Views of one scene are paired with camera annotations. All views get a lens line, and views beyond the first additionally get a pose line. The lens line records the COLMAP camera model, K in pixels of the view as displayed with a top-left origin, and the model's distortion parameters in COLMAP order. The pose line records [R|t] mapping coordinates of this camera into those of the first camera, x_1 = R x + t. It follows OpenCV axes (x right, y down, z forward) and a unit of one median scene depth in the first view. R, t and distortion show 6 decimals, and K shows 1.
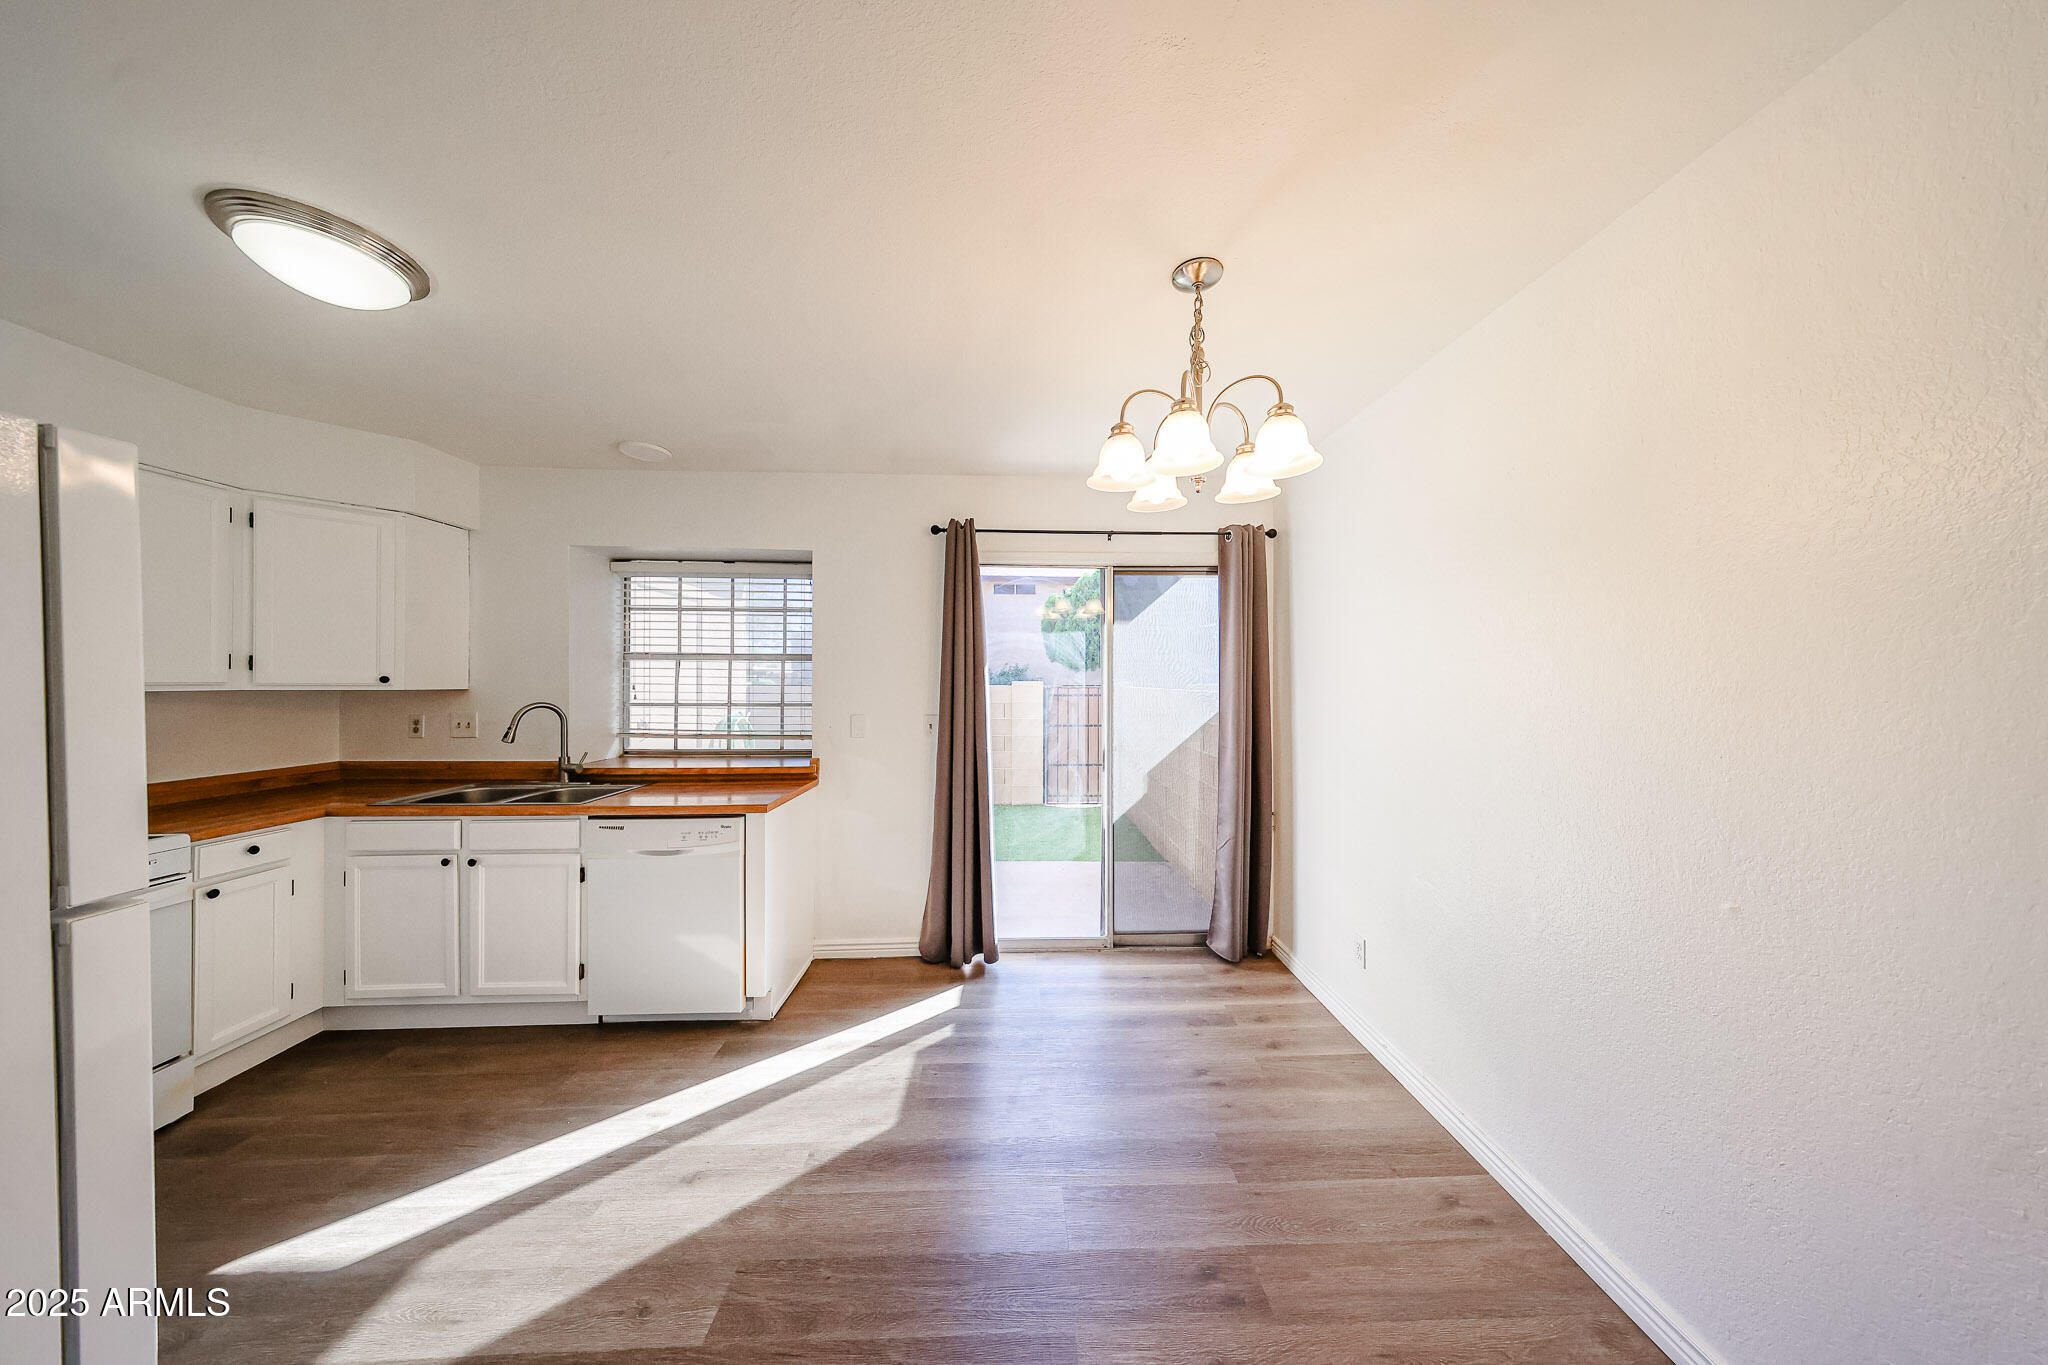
lens RADIAL K [[603.3, 0, 1020.3], [0, 603.3, 676.7], [0, 0, 1]] dist [0.000630, -0.000057]
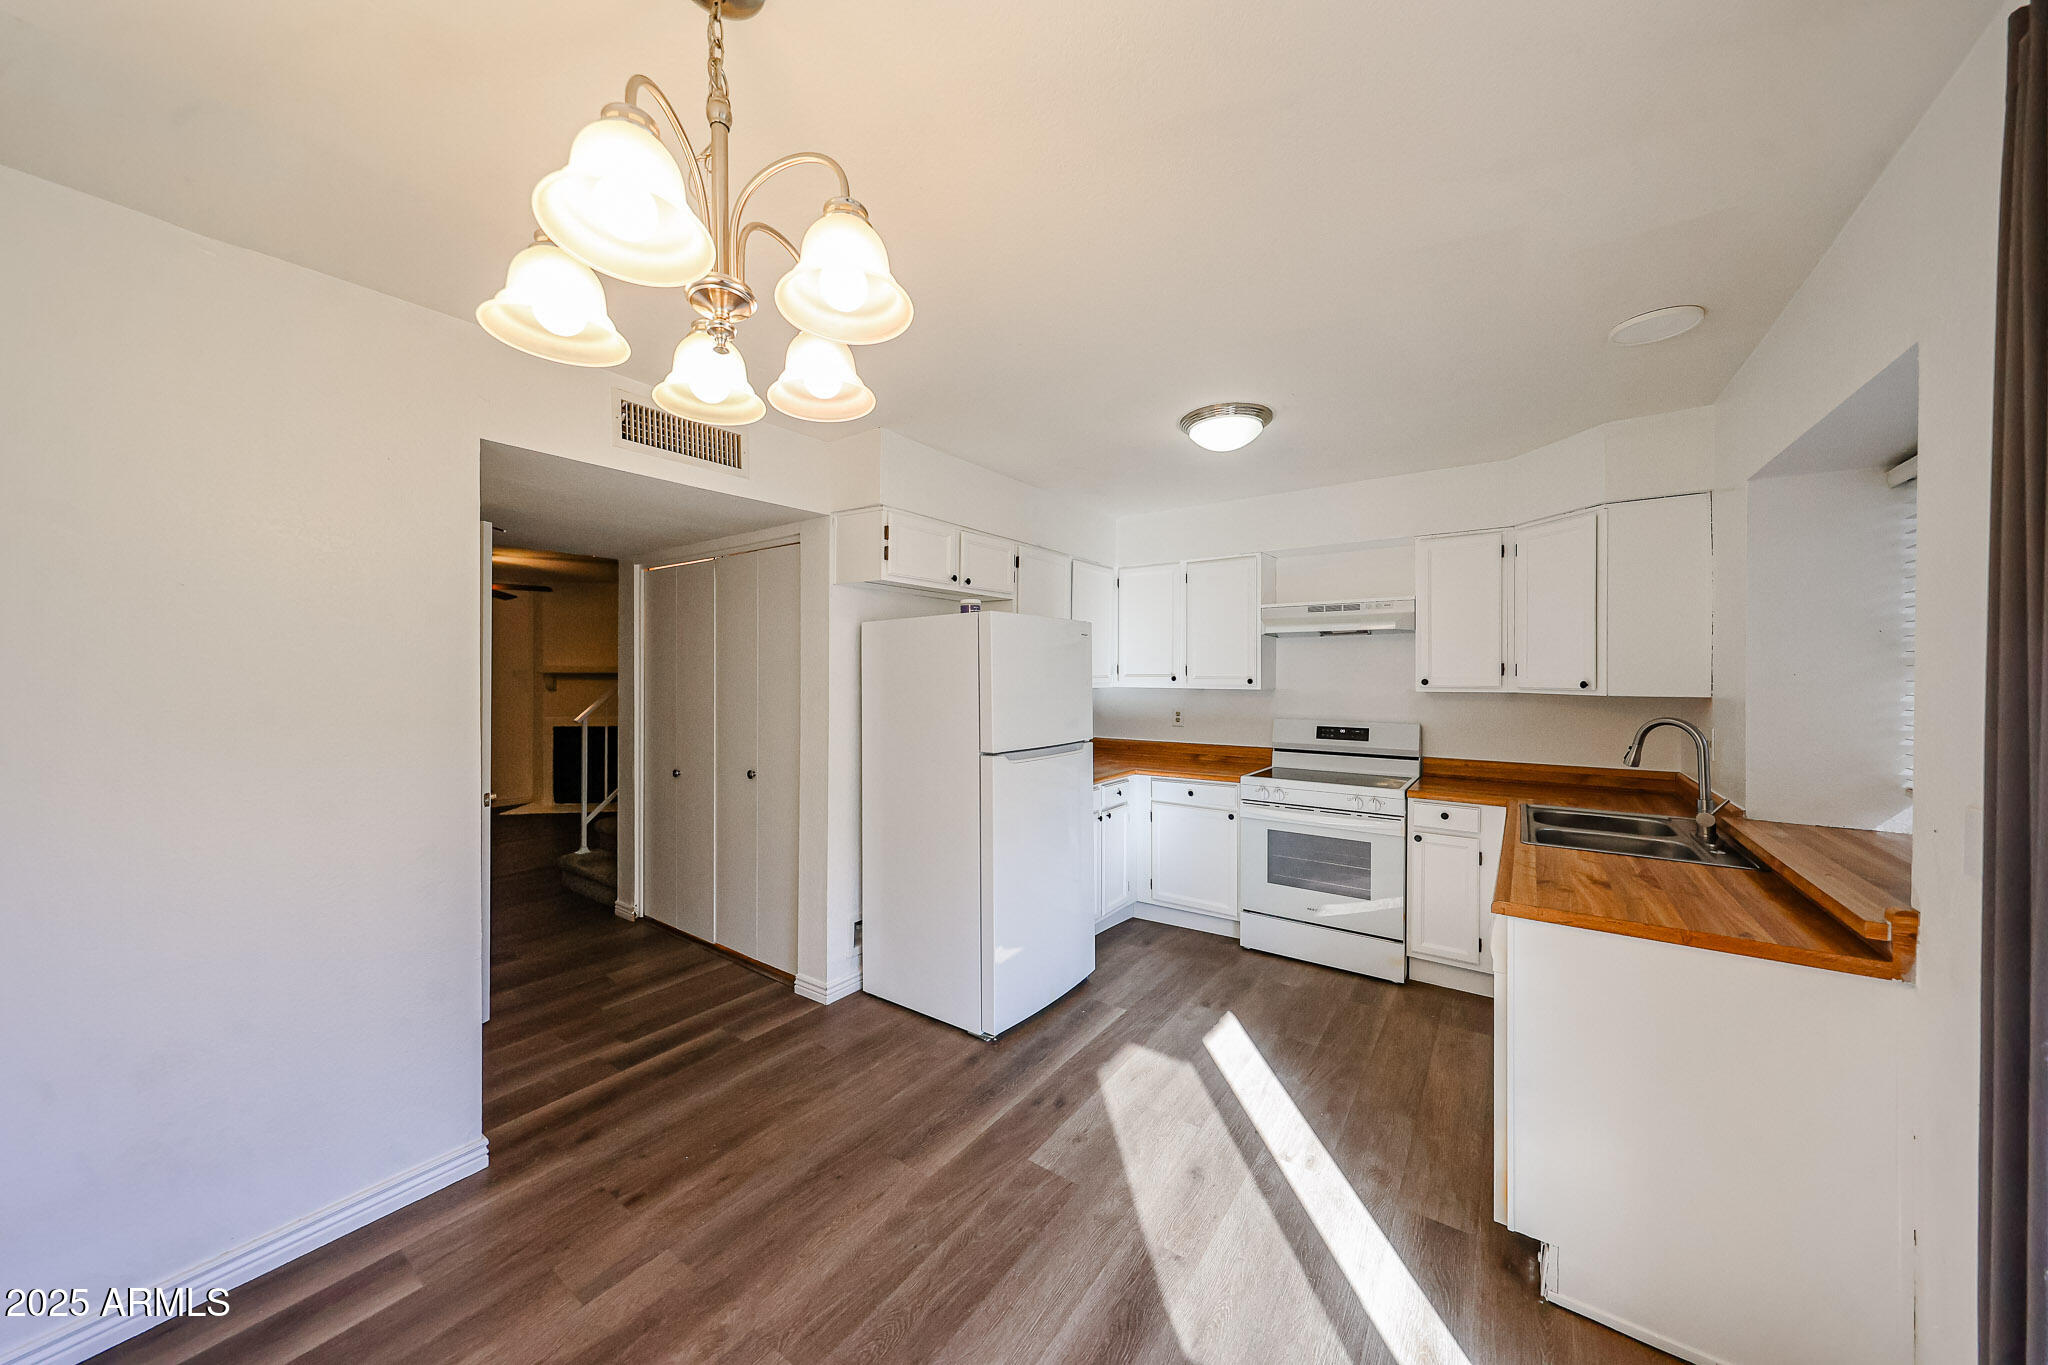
lens RADIAL K [[691.9, 0, 1019.7], [0, 691.9, 676.0], [0, 0, 1]] dist [0.000790, 0.000023]
pose [[-0.609173, -0.000255, -0.793037, 0.370055], [0.006546, 0.999964, -0.005349, -0.009097], [0.793010, -0.008450, -0.609150, 0.951765]]
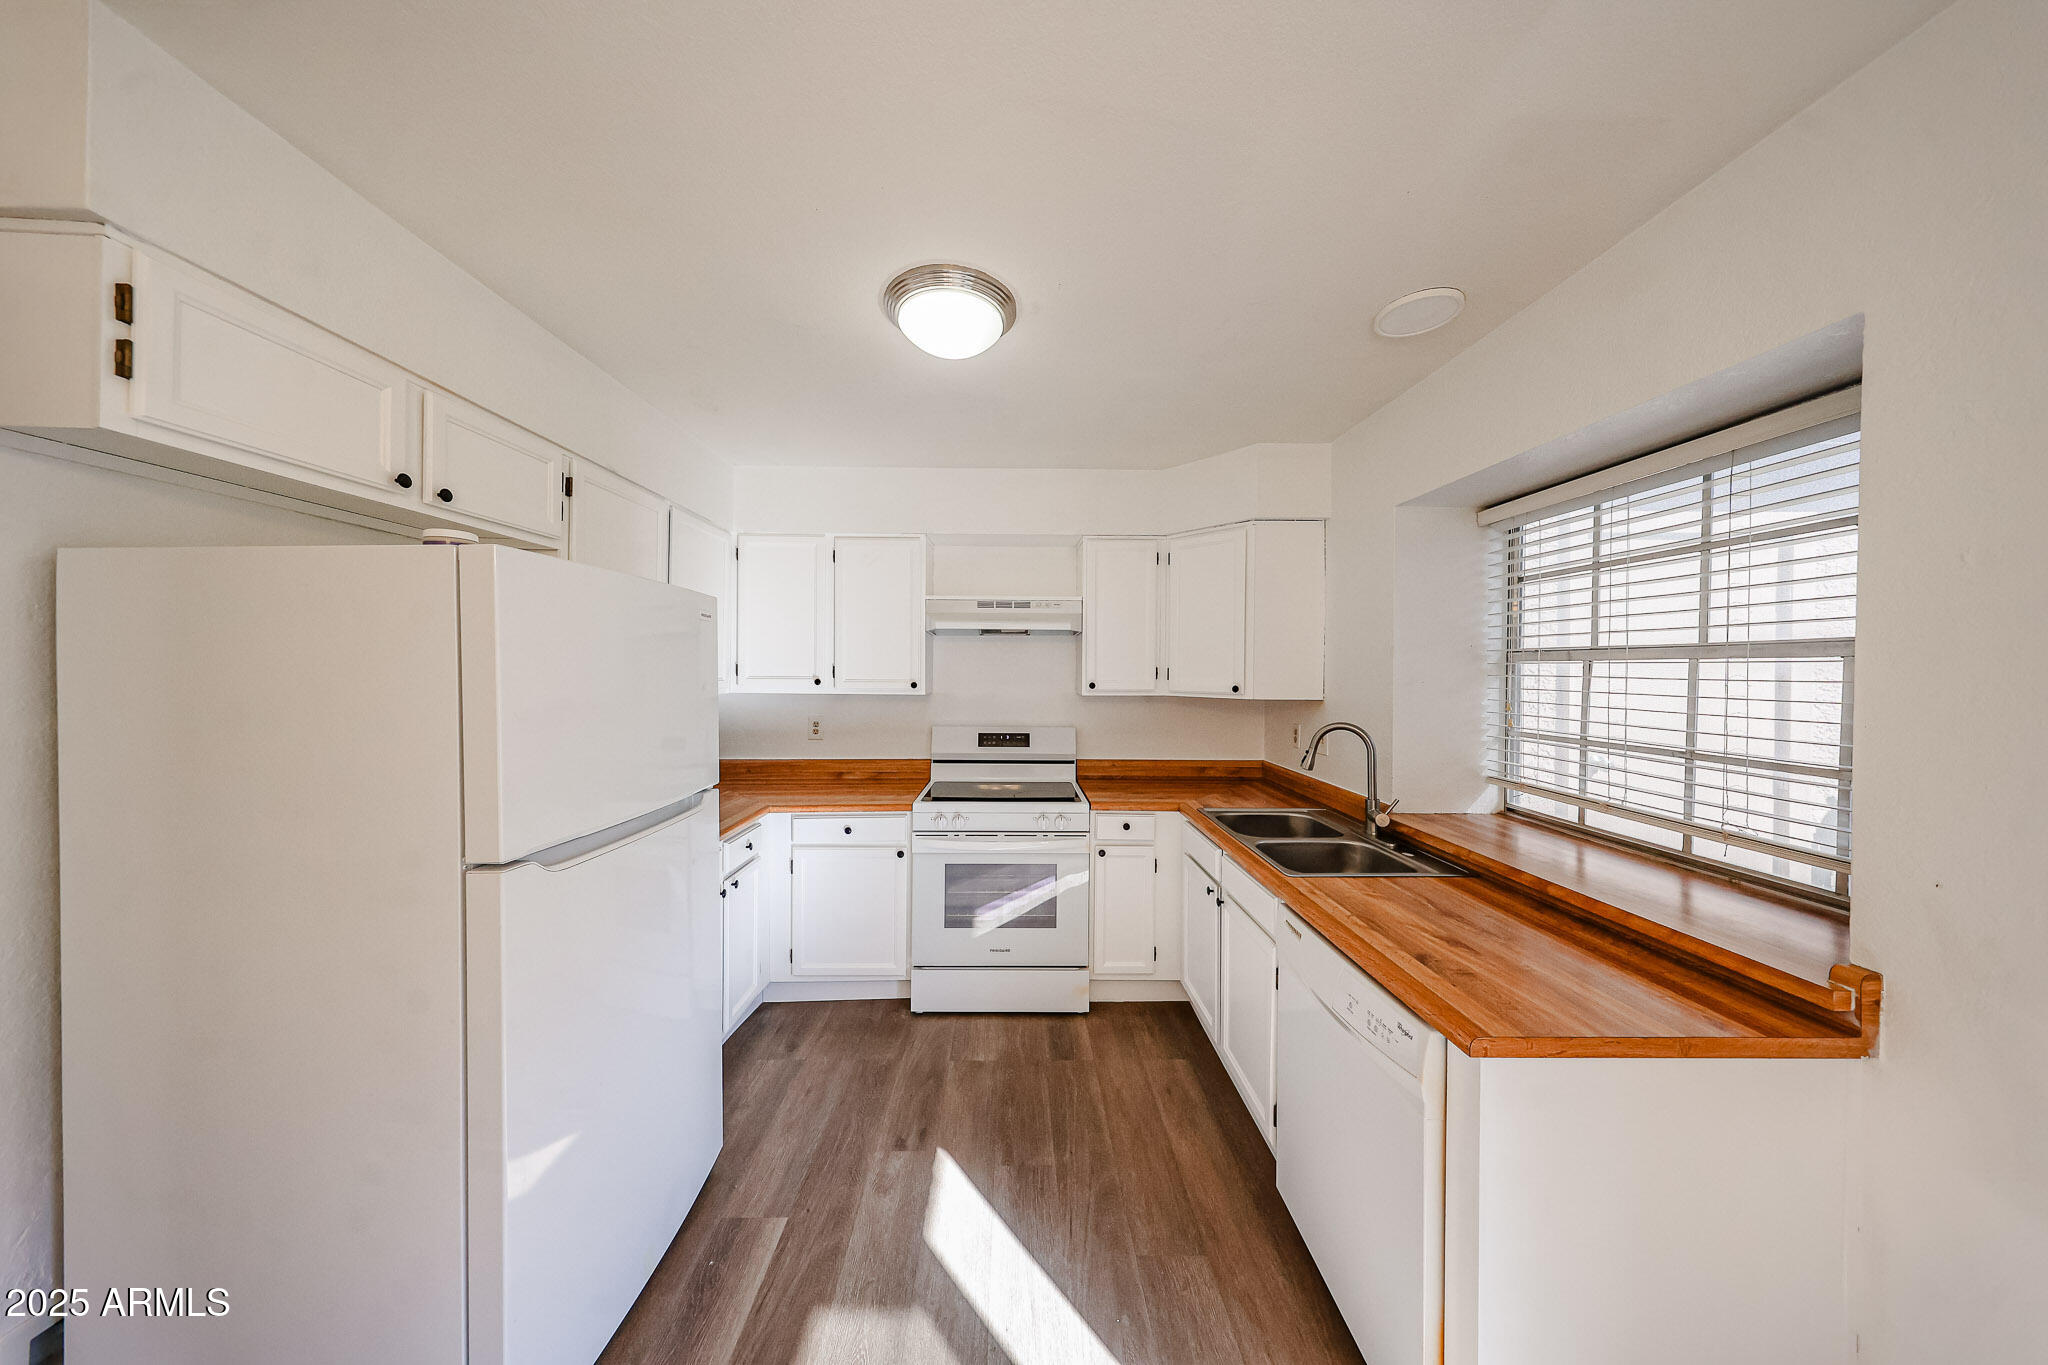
lens RADIAL K [[603.3, 0, 1020.3], [0, 603.3, 676.7], [0, 0, 1]] dist [0.000630, -0.000057]
pose [[-0.018480, 0.007737, -0.999799, -0.024590], [0.004795, 0.999959, 0.007650, -0.025424], [0.999818, -0.004652, -0.018517, 0.648875]]
